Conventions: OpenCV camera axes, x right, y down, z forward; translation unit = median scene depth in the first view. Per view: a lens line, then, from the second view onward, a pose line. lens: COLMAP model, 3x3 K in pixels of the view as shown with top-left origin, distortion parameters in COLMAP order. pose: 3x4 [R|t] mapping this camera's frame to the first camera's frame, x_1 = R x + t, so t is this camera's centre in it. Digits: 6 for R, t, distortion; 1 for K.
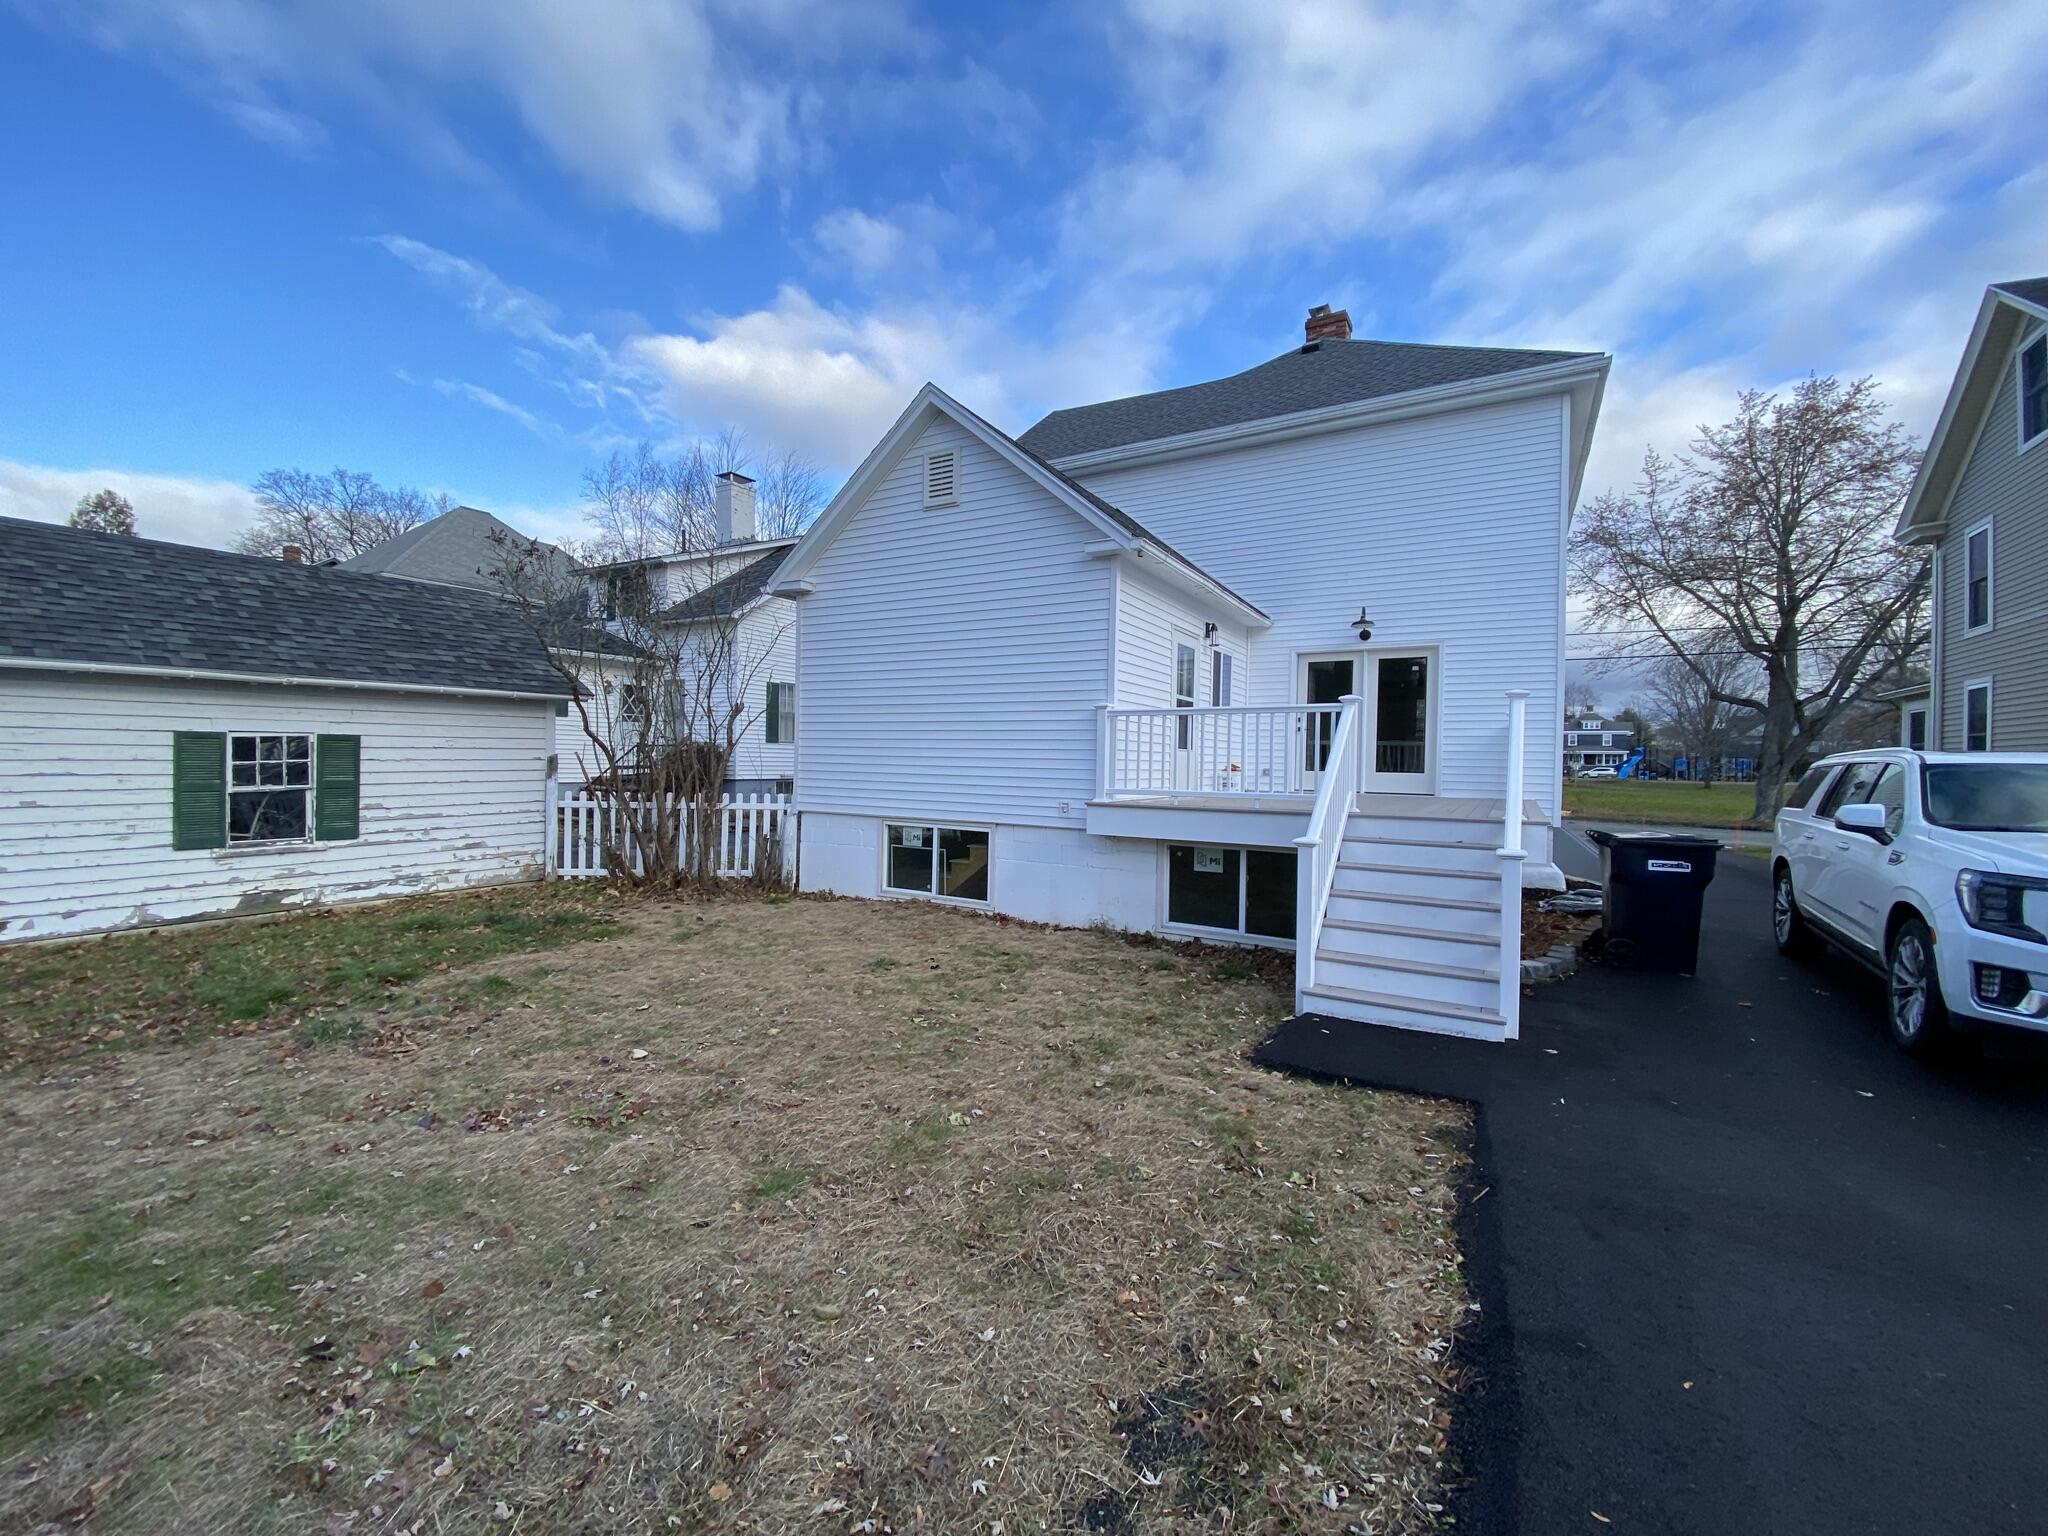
lens RADIAL K [[843.4, 0, 1022.2], [0, 843.4, 761.8], [0, 0, 1]] dist [-0.018027, -0.001243]
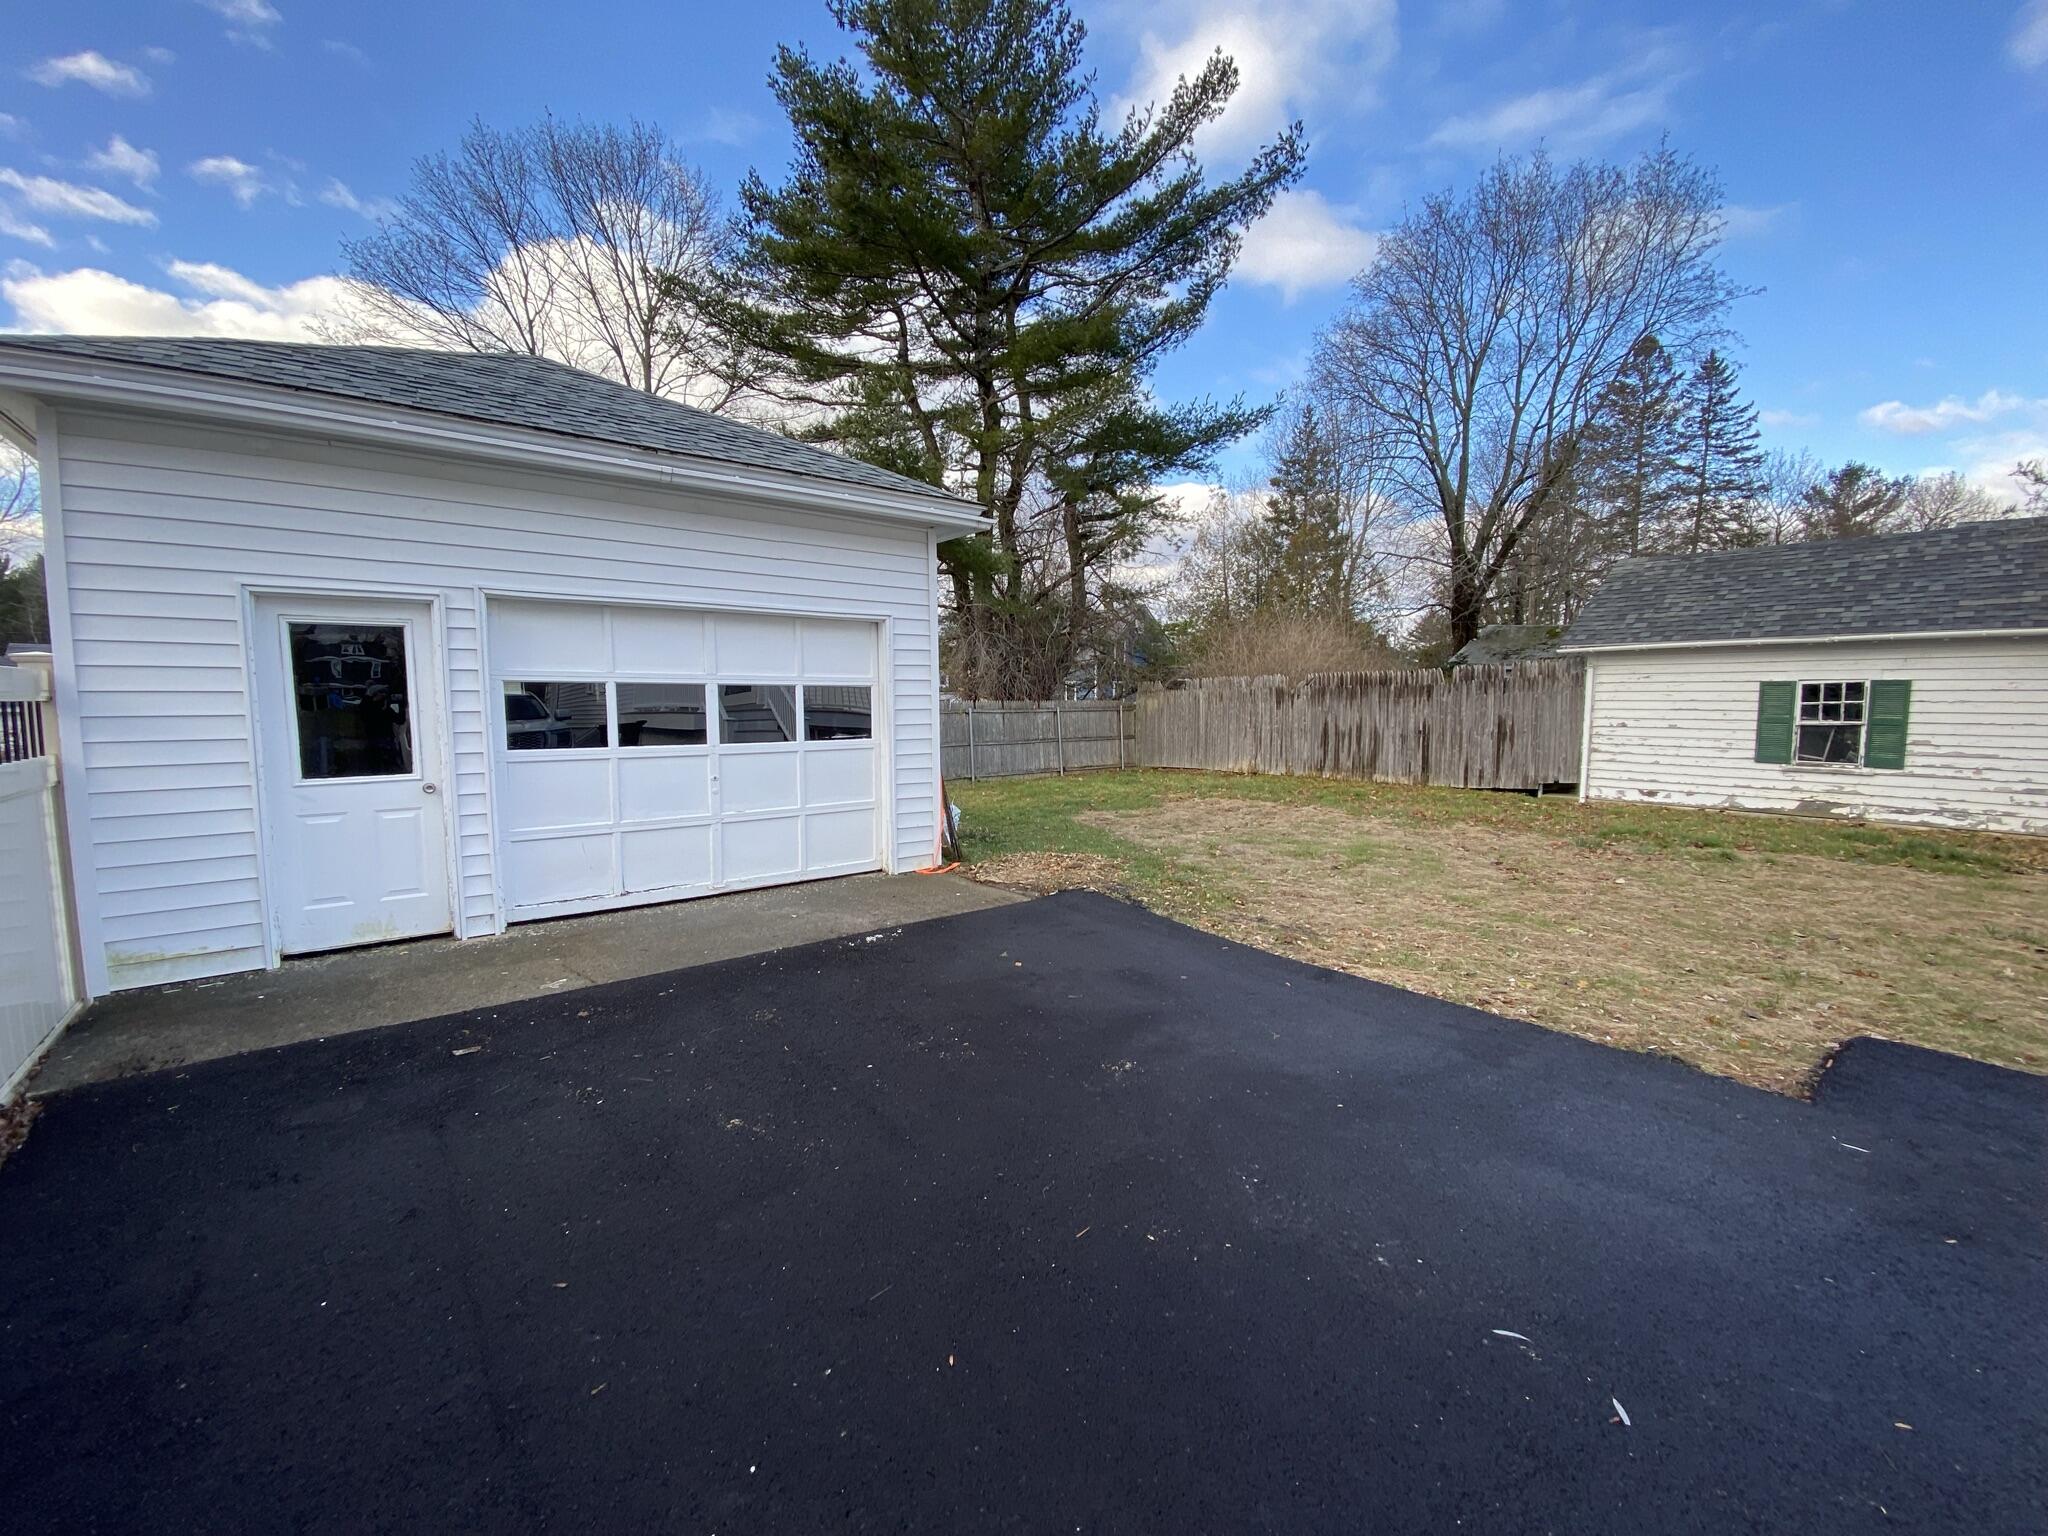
lens RADIAL K [[843.4, 0, 1020.2], [0, 843.4, 770.0], [0, 0, 1]] dist [-0.018027, -0.001243]
pose [[-0.359864, 0.070155, -0.930364, 0.740306], [-0.011251, 0.996770, 0.079515, 0.015808], [0.932937, 0.039082, -0.357912, 0.274372]]
